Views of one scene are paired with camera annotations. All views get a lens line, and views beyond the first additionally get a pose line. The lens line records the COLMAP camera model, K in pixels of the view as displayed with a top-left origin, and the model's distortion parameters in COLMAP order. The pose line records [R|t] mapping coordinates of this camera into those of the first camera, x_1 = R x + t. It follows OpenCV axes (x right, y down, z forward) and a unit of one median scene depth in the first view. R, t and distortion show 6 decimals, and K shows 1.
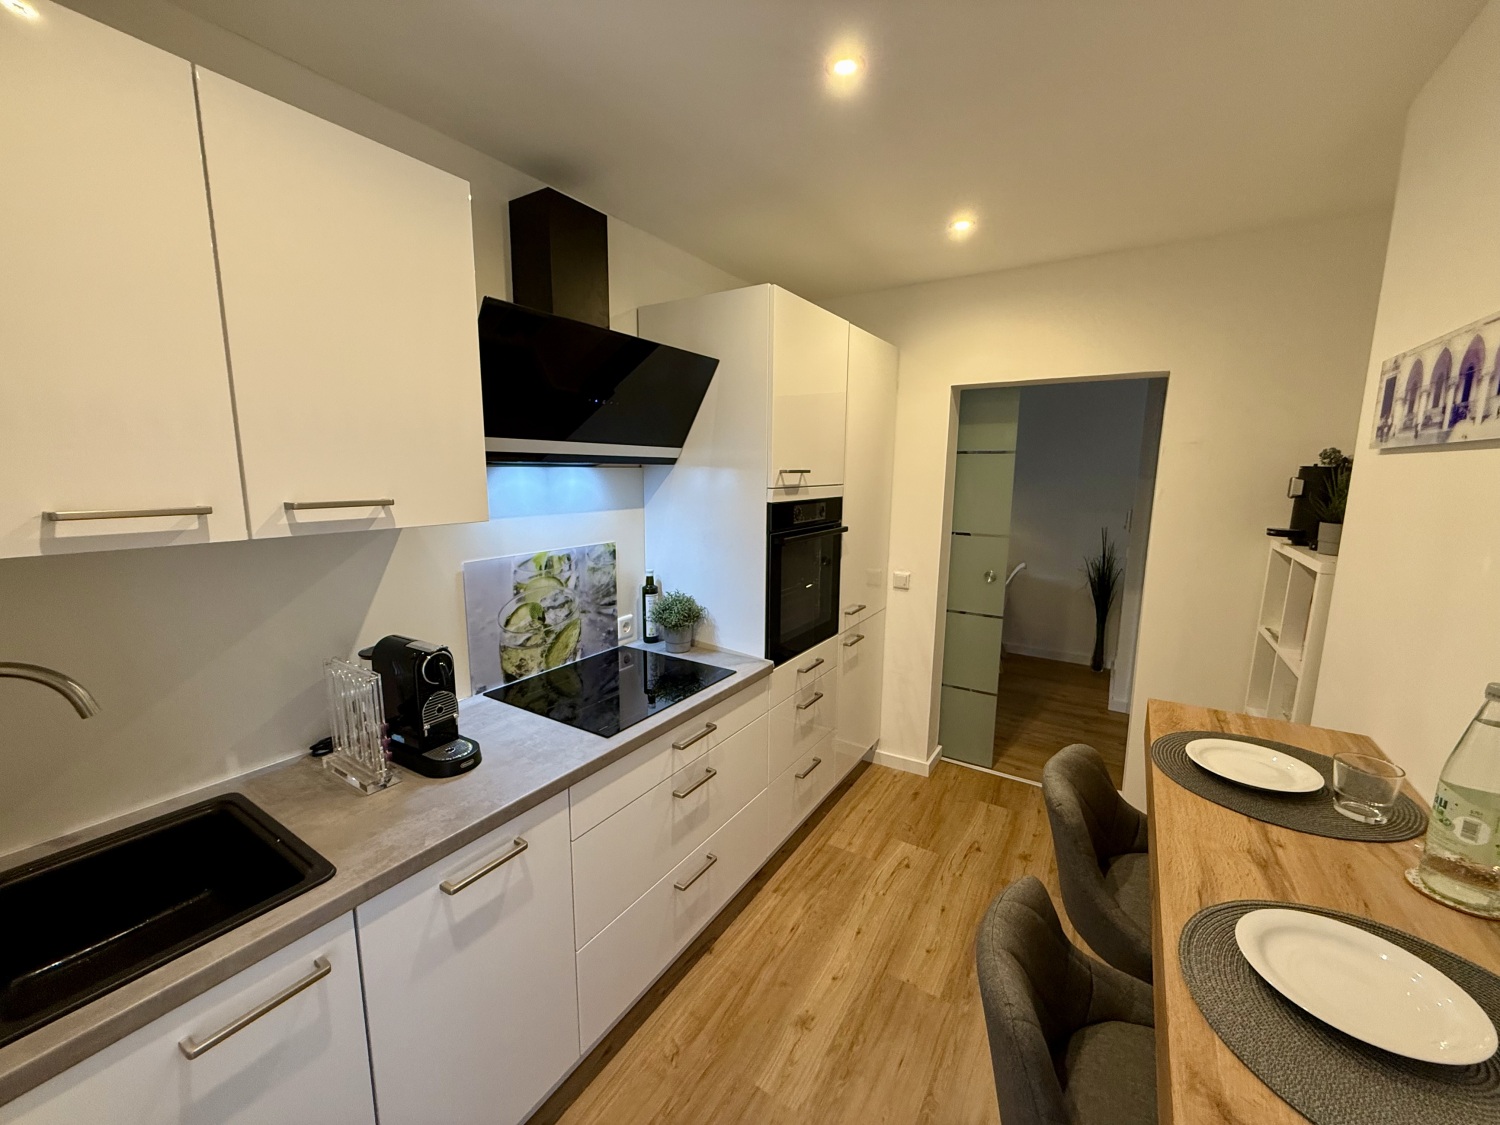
lens RADIAL K [[595.3, 0, 742.4], [0, 595.3, 556.2], [0, 0, 1]] dist [0.000813, -0.000079]
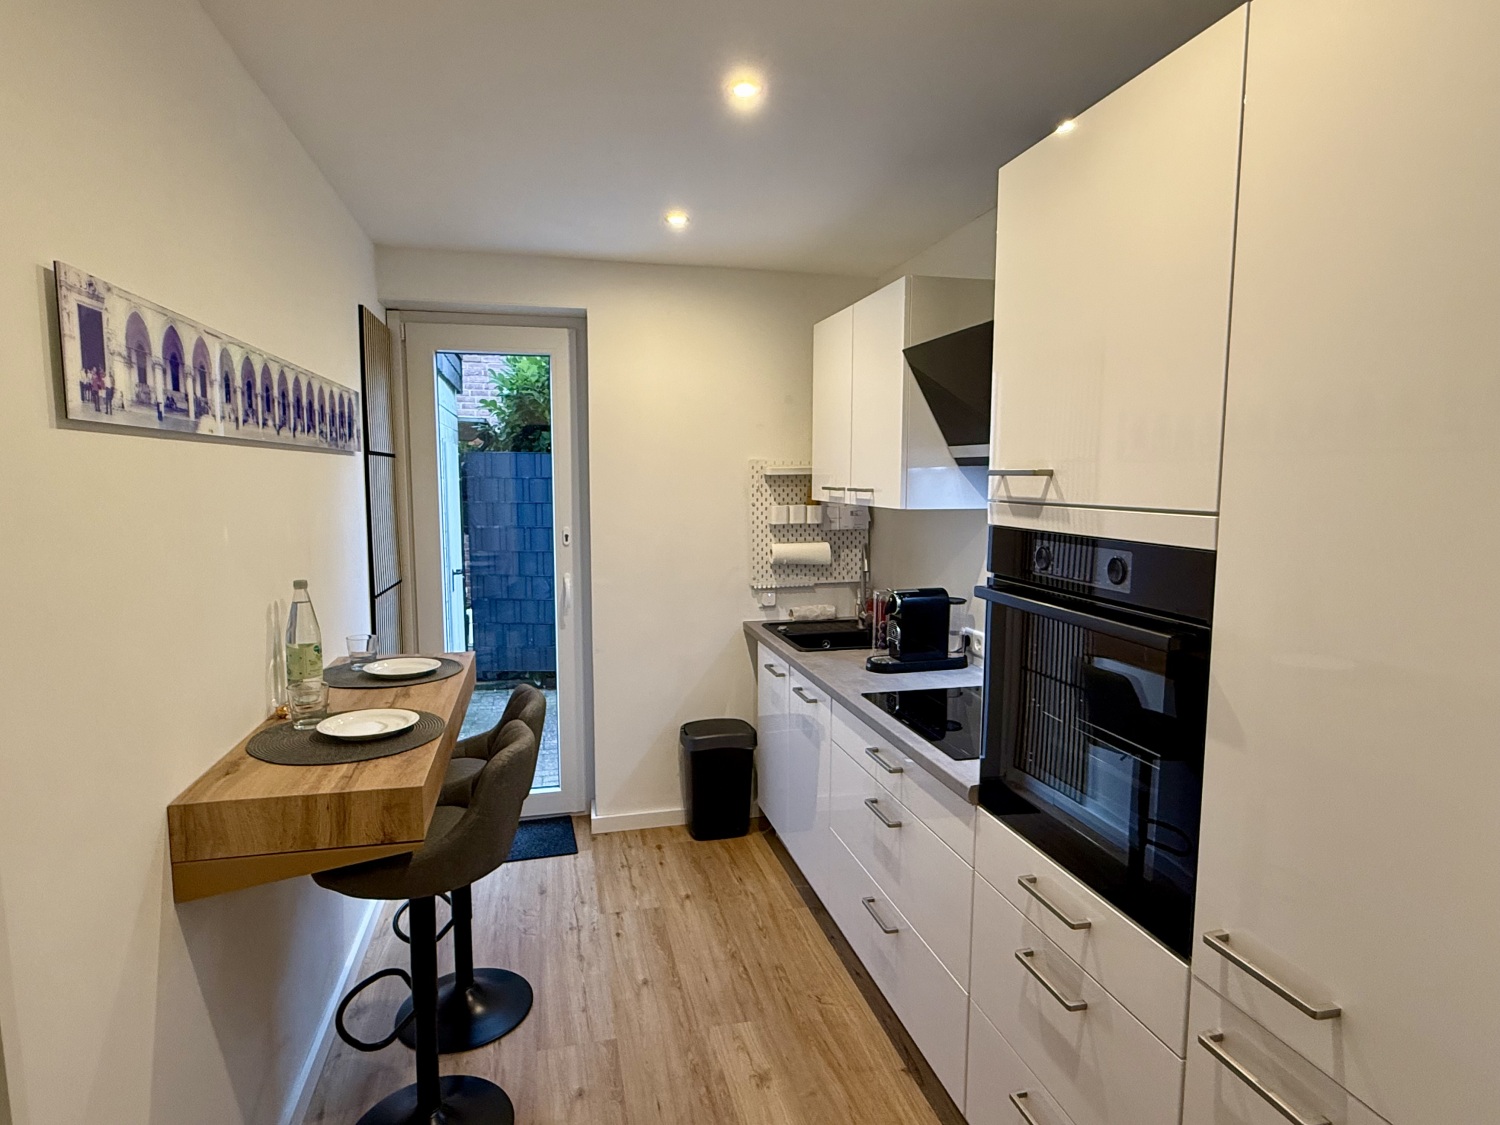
lens RADIAL K [[833.4, 0, 748.0], [0, 833.4, 558.7], [0, 0, 1]] dist [0.004213, 0.000489]
pose [[-0.685433, 0.064835, -0.725244, 1.055367], [-0.115324, 0.973789, 0.196048, -0.245707], [0.718946, 0.218015, -0.659990, 1.768099]]
